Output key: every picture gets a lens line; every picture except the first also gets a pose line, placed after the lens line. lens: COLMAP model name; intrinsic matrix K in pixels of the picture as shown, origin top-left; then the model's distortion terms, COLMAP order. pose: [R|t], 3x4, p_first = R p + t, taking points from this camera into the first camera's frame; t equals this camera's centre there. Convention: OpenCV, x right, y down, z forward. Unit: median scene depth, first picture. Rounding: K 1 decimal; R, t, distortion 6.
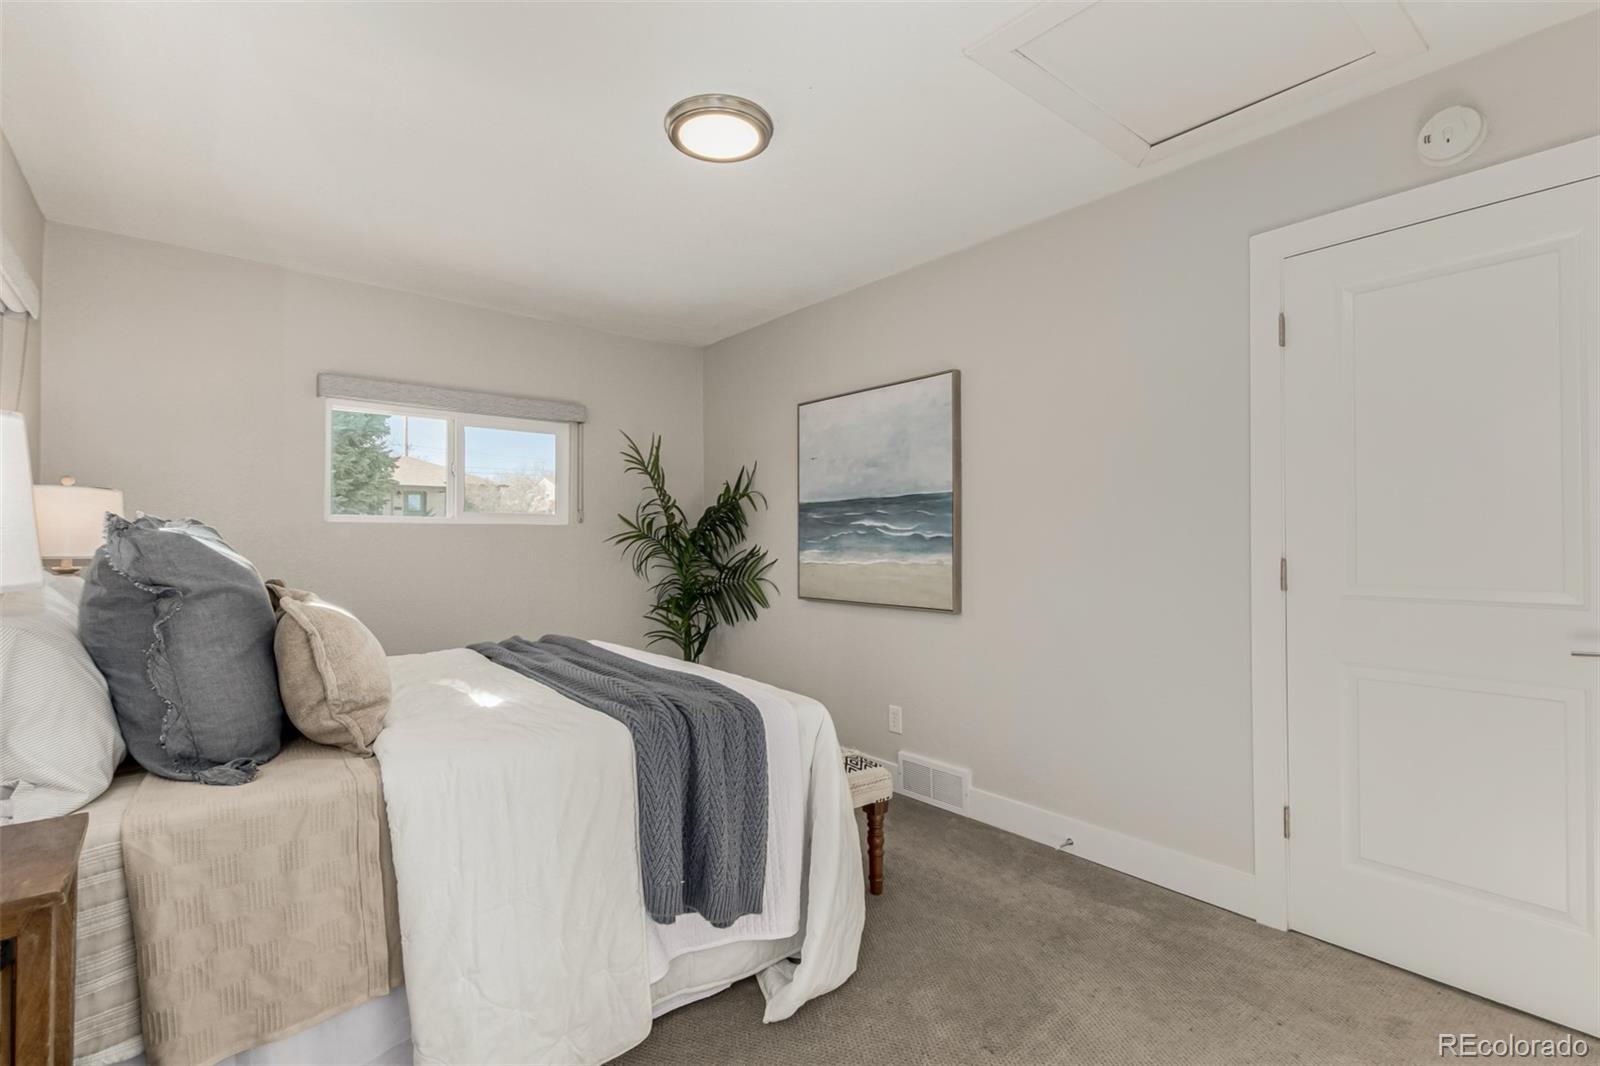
lens RADIAL K [[736.2, 0, 791.9], [0, 736.2, 535.7], [0, 0, 1]] dist [0.002475, -0.001998]
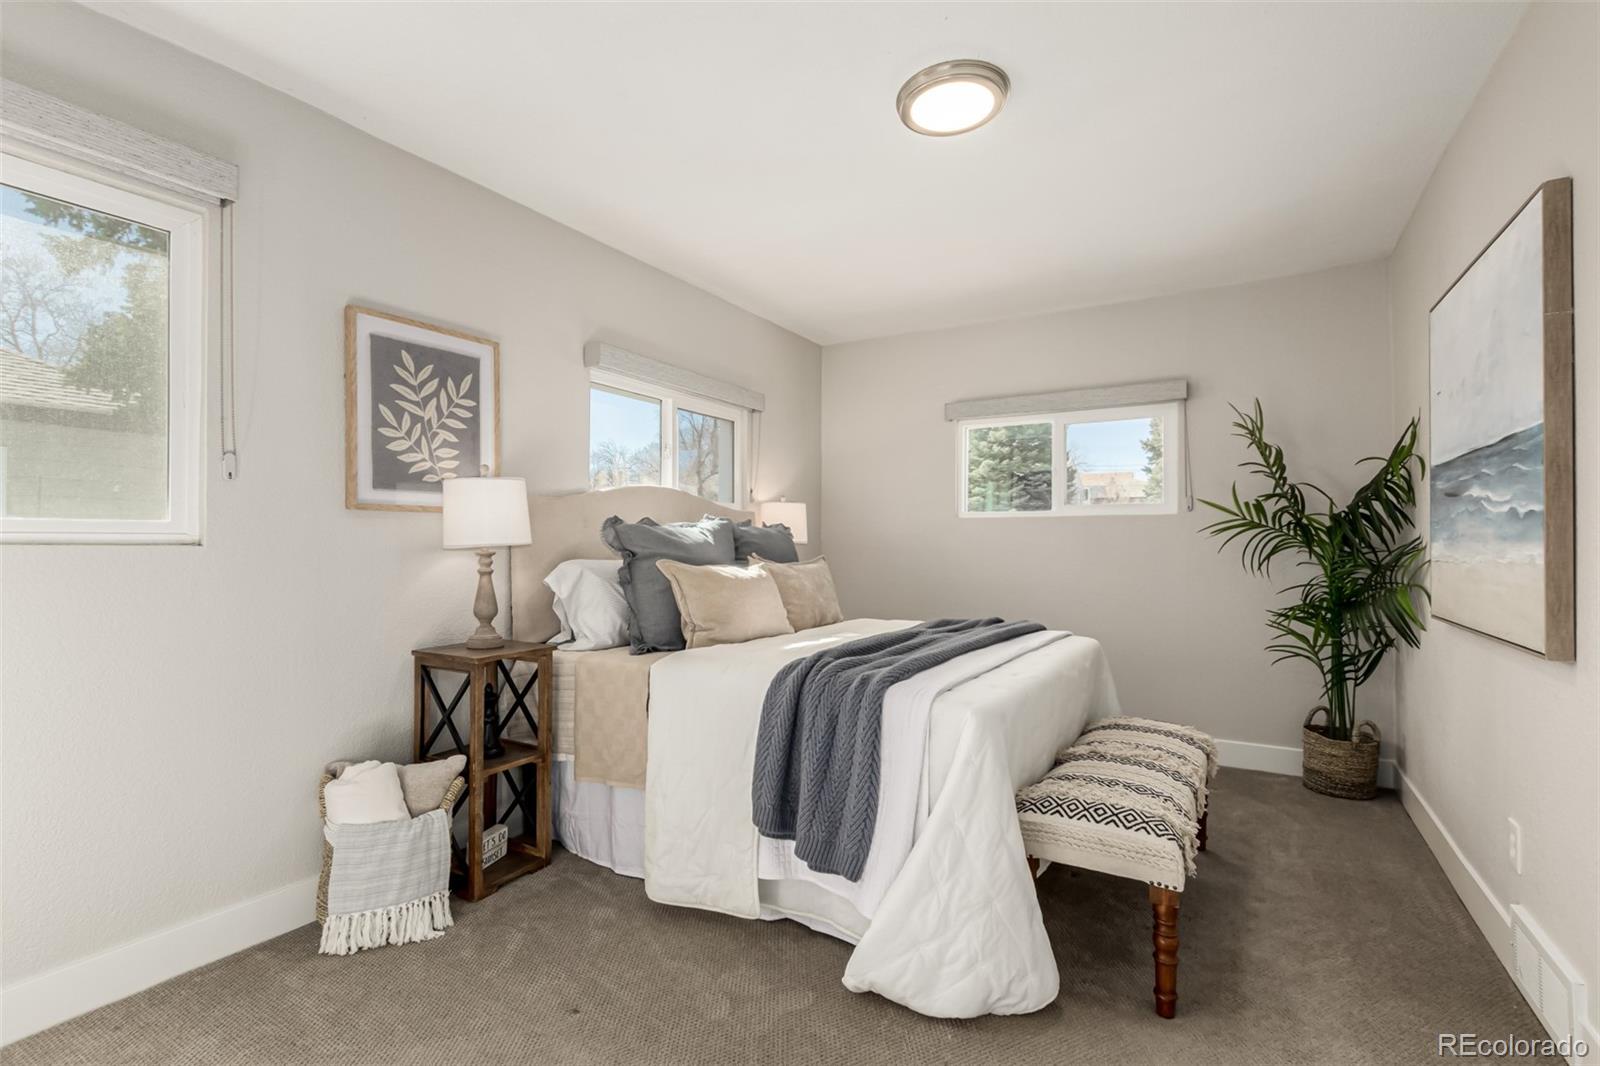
lens RADIAL K [[736.2, 0, 792.7], [0, 736.2, 535.0], [0, 0, 1]] dist [0.002475, -0.001998]
pose [[0.333784, -0.008542, -0.942611, 0.445243], [0.007597, 0.999951, -0.006372, 0.015250], [0.942619, -0.005034, 0.333833, 0.281777]]
